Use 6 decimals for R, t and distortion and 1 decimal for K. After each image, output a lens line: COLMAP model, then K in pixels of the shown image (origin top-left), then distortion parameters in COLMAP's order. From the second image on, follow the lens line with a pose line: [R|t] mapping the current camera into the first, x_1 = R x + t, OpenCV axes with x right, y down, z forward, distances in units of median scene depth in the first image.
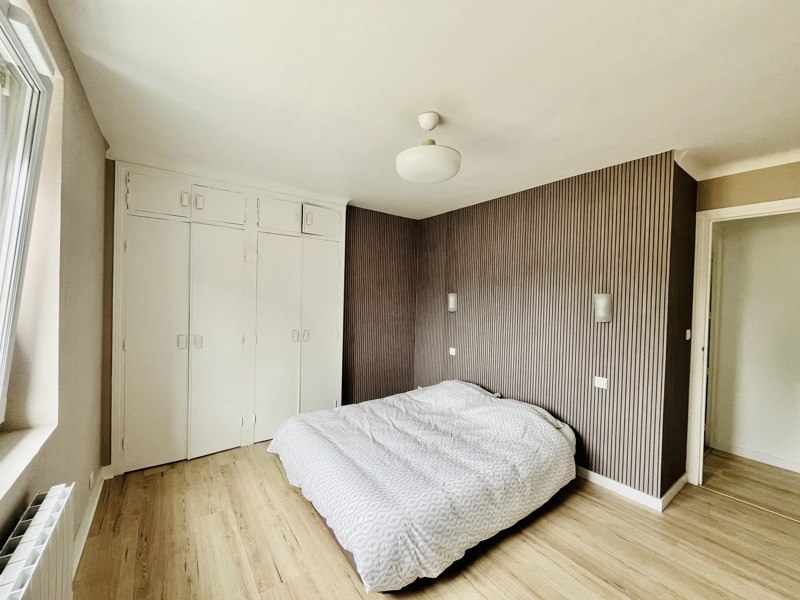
lens RADIAL K [[322.9, 0, 400.0], [0, 322.9, 300.0], [0, 0, 1]] dist [-0.001290, -0.000164]
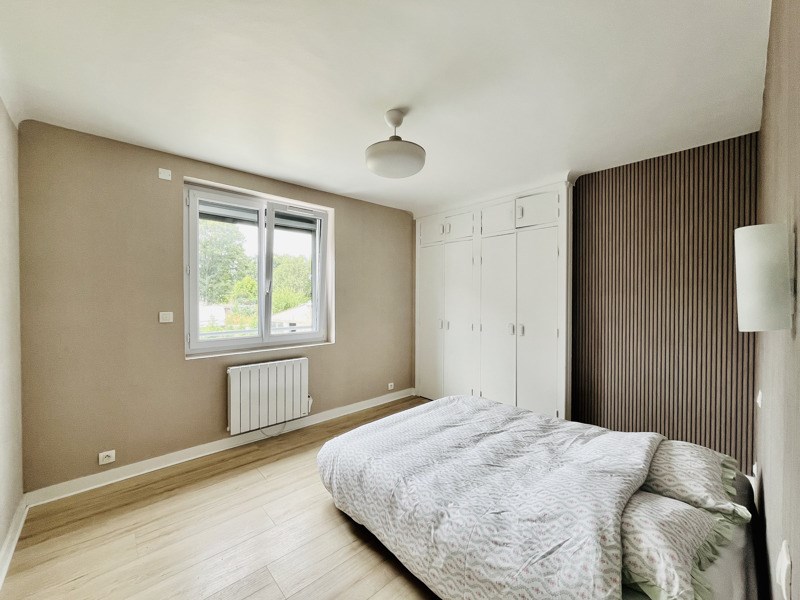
lens RADIAL K [[322.9, 0, 400.0], [0, 322.9, 300.0], [0, 0, 1]] dist [-0.001290, -0.000164]
pose [[0.117634, -0.013116, -0.992970, 0.778363], [-0.000064, 0.999913, -0.013215, 0.035350], [0.993057, 0.001618, 0.117623, 0.604919]]
